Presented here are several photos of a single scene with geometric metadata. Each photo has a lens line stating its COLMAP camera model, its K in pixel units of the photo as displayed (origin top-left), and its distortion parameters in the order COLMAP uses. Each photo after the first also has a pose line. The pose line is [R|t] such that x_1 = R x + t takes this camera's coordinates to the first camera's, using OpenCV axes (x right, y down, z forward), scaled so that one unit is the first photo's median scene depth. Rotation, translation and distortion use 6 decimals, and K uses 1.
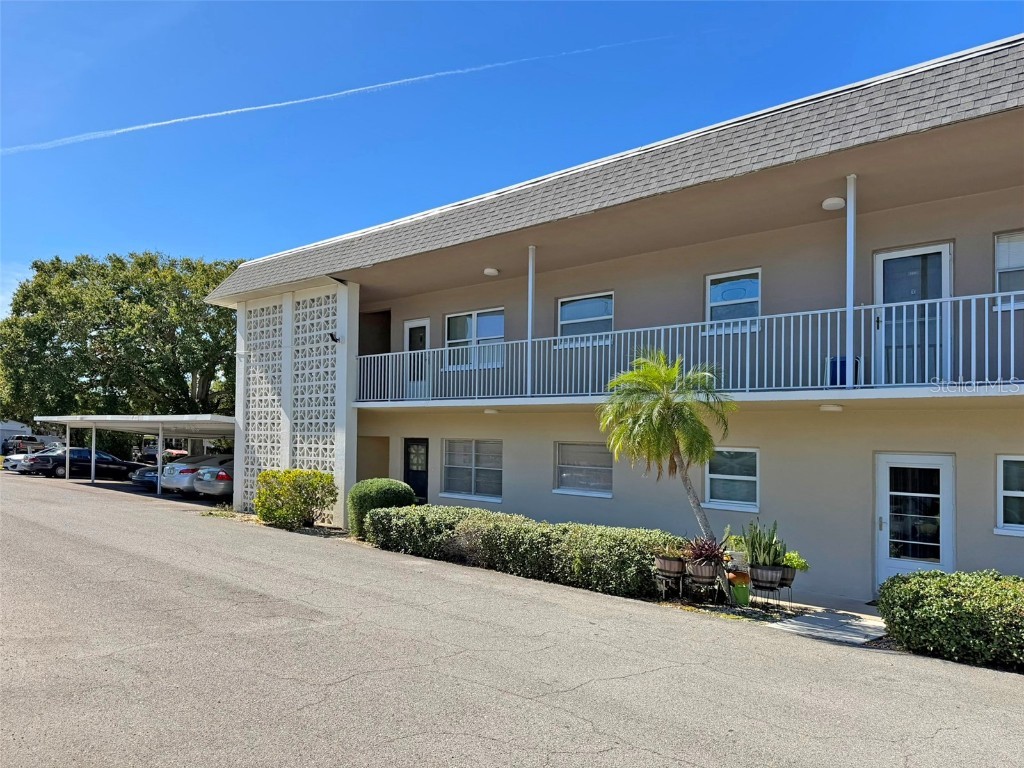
lens RADIAL K [[723.9, 0, 509.8], [0, 723.9, 386.8], [0, 0, 1]] dist [0.006396, -0.003050]
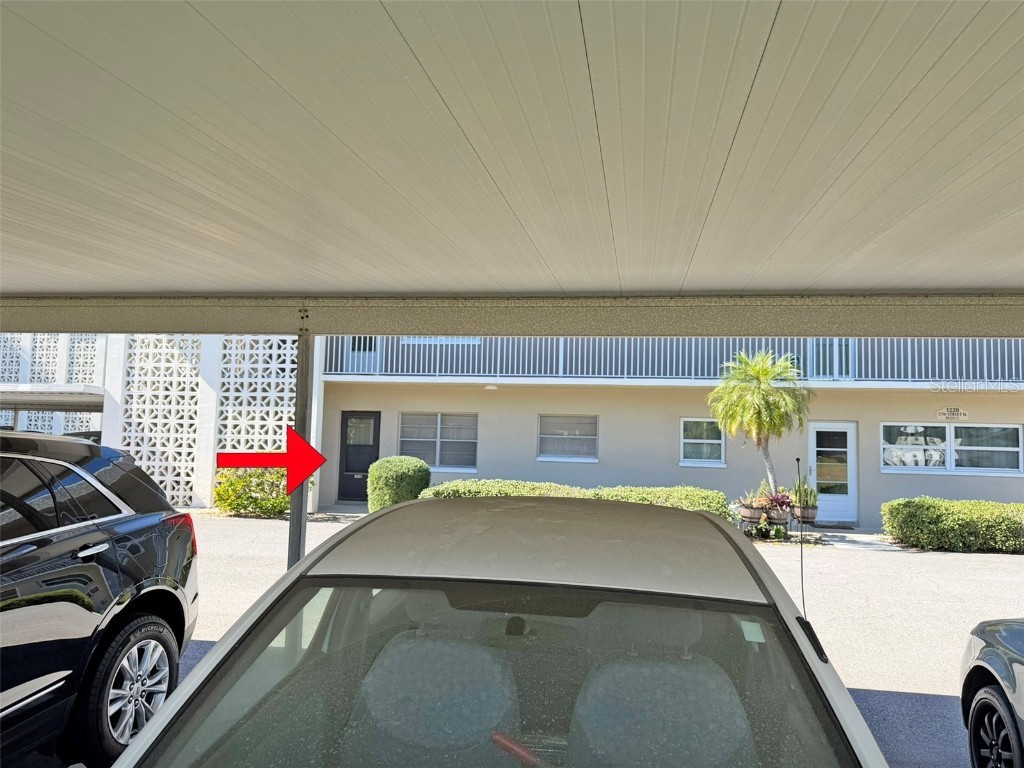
lens RADIAL K [[723.9, 0, 508.8], [0, 723.9, 380.0], [0, 0, 1]] dist [0.006396, -0.003050]
pose [[0.828923, 0.004917, 0.559342, -0.561722], [-0.037081, 0.998245, 0.046177, -0.024338], [-0.558133, -0.059018, 0.827650, 0.111211]]
